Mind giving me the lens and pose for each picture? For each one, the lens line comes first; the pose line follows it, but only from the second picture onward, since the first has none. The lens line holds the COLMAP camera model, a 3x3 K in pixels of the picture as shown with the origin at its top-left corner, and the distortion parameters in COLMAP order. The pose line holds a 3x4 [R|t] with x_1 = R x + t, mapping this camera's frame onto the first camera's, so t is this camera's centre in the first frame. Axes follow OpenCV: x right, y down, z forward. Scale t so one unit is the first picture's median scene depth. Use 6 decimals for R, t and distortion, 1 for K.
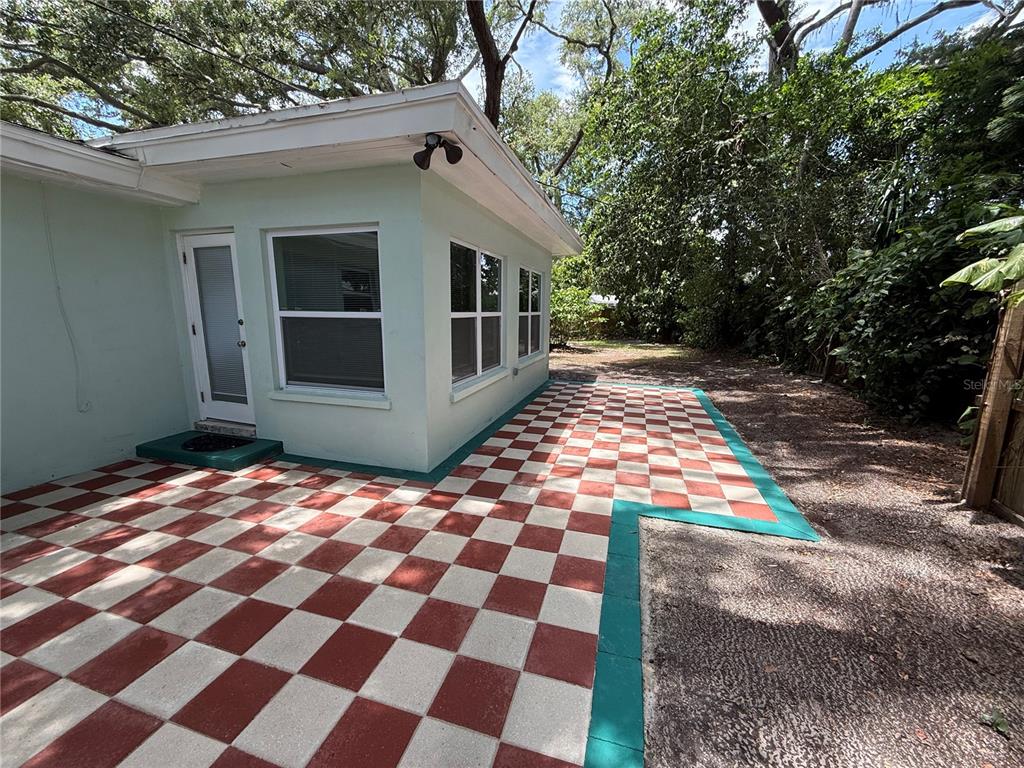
lens RADIAL K [[410.0, 0, 507.5], [0, 410.0, 388.1], [0, 0, 1]] dist [-0.000991, 0.000041]
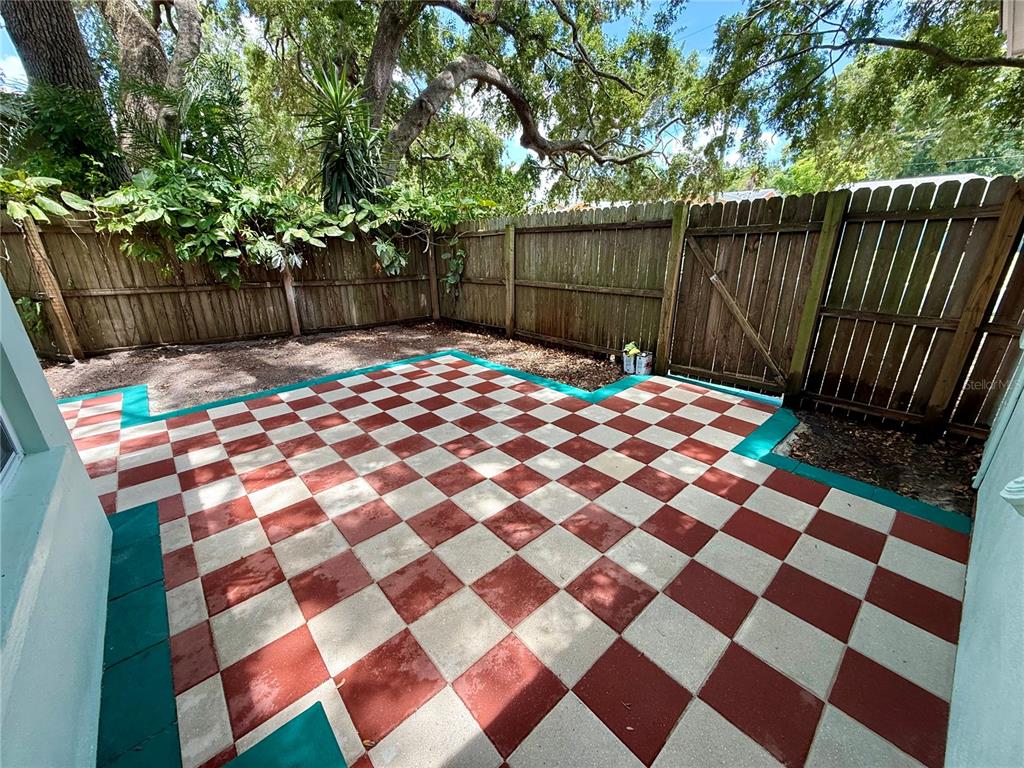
lens RADIAL K [[410.0, 0, 507.5], [0, 410.0, 388.1], [0, 0, 1]] dist [-0.000991, 0.000041]
pose [[-0.856352, -0.170498, 0.487434, -1.242463], [0.104550, 0.867128, 0.486988, -0.260407], [-0.505698, 0.467995, -0.724742, 1.413132]]
